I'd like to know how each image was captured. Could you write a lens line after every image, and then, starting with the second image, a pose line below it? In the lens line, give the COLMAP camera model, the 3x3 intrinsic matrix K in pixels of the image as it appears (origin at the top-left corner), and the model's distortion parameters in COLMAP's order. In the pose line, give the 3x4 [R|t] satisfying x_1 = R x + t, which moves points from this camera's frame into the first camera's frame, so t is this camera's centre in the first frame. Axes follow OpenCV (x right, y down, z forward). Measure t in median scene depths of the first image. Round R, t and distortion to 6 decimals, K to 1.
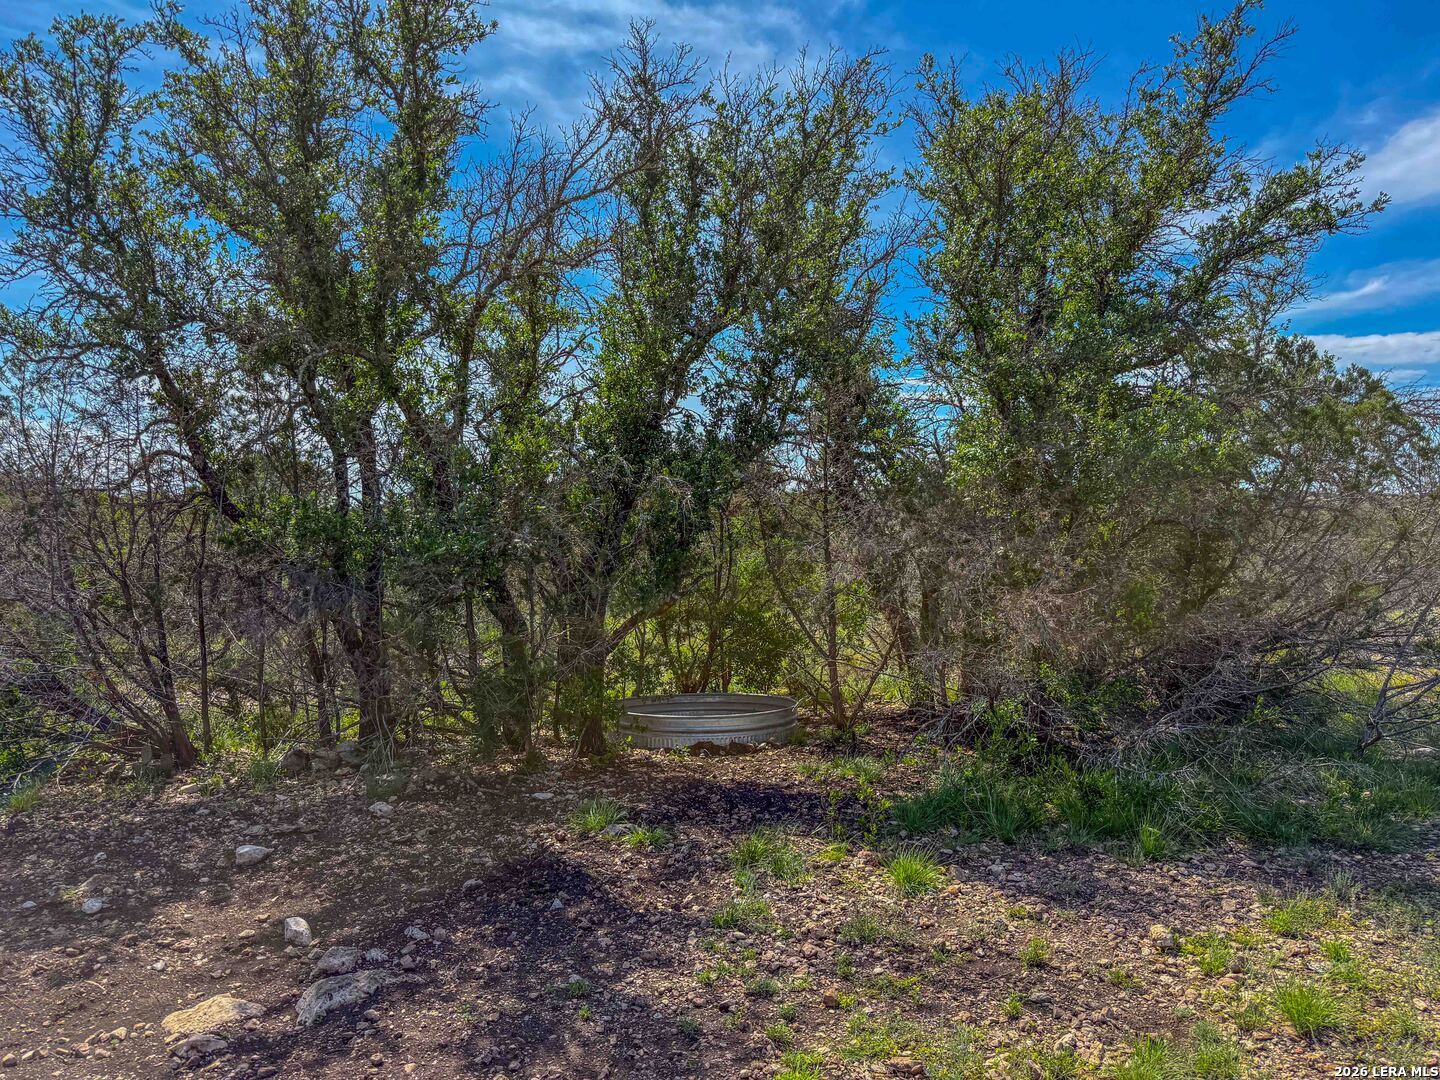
lens RADIAL K [[997.4, 0, 715.7], [0, 997.4, 535.1], [0, 0, 1]] dist [0.123622, -0.000489]
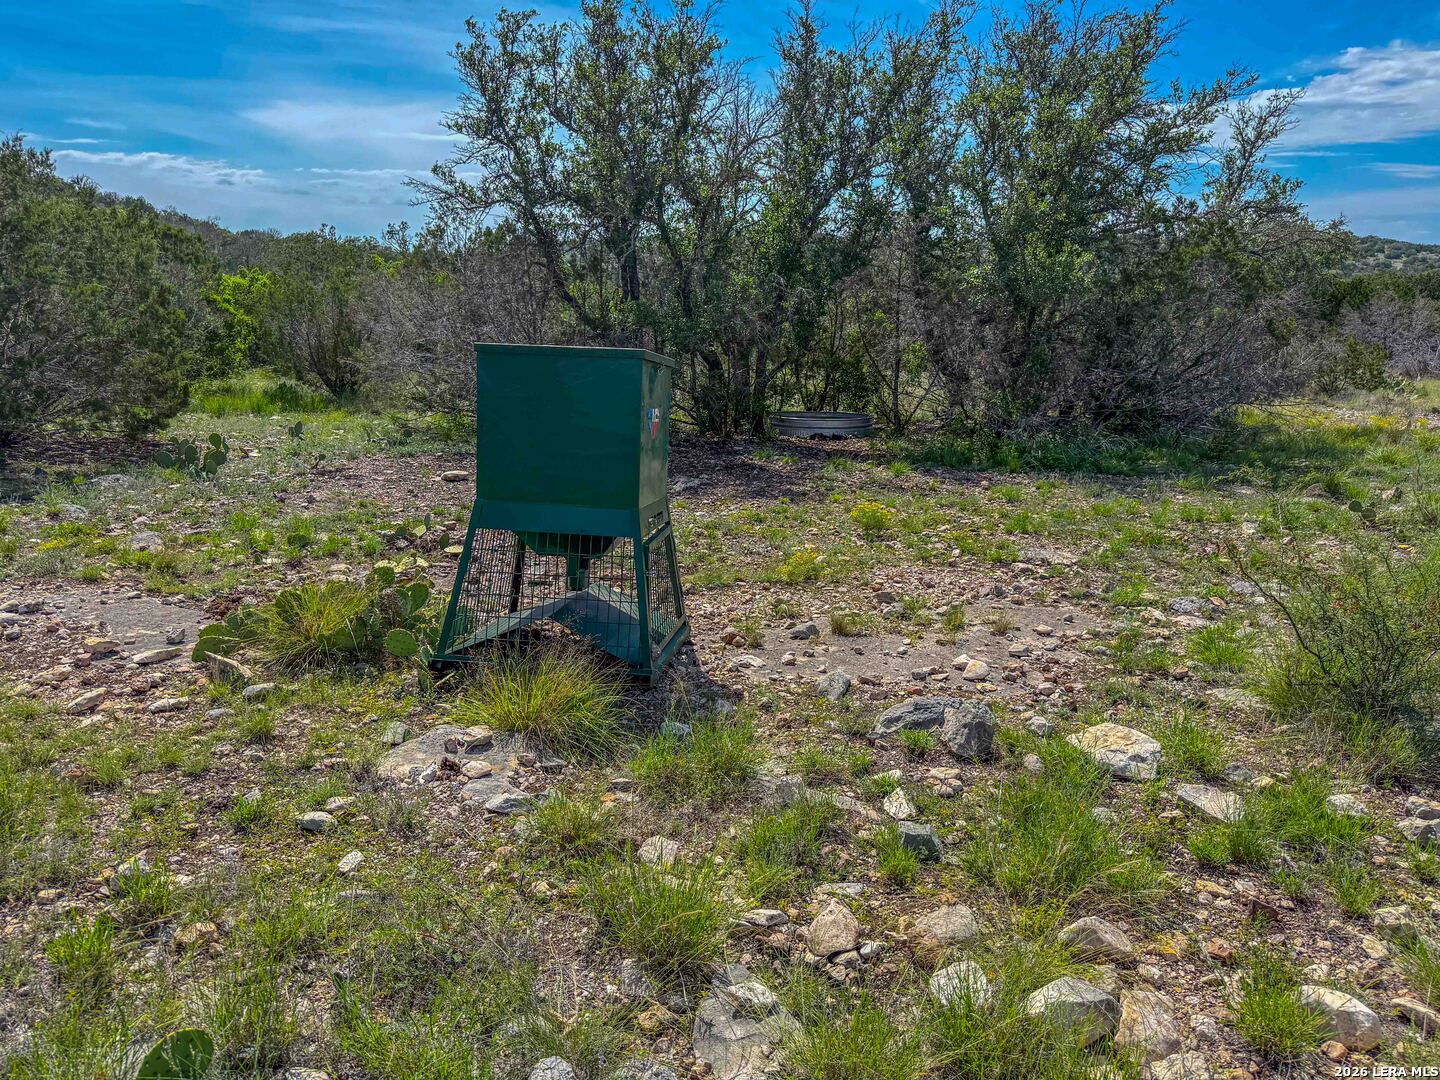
lens RADIAL K [[997.4, 0, 715.7], [0, 997.4, 535.1], [0, 0, 1]] dist [0.123622, -0.000489]
pose [[0.991765, 0.055871, -0.115243, 0.023306], [-0.026471, 0.969822, 0.242371, -0.049993], [0.125307, -0.237325, 0.963315, -0.808970]]
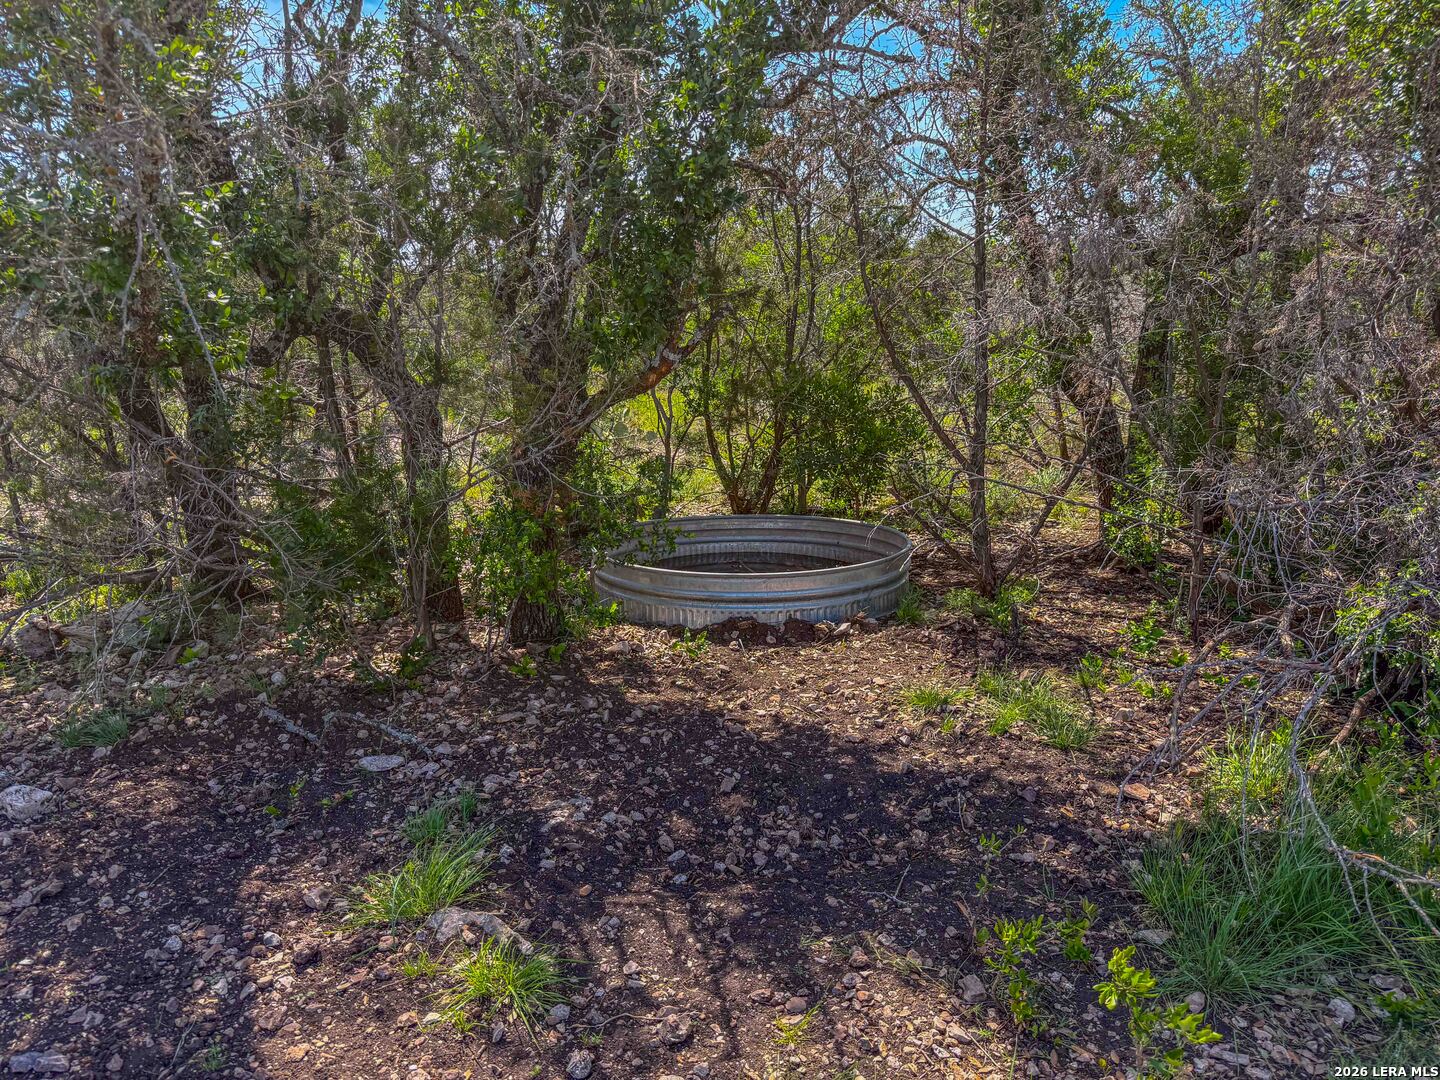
lens RADIAL K [[997.4, 0, 715.7], [0, 997.4, 535.1], [0, 0, 1]] dist [0.123622, -0.000489]
pose [[0.994018, 0.019372, -0.107487, 0.033649], [0.005875, 0.973236, 0.229734, 0.030015], [0.109061, -0.228991, 0.967300, 0.451095]]
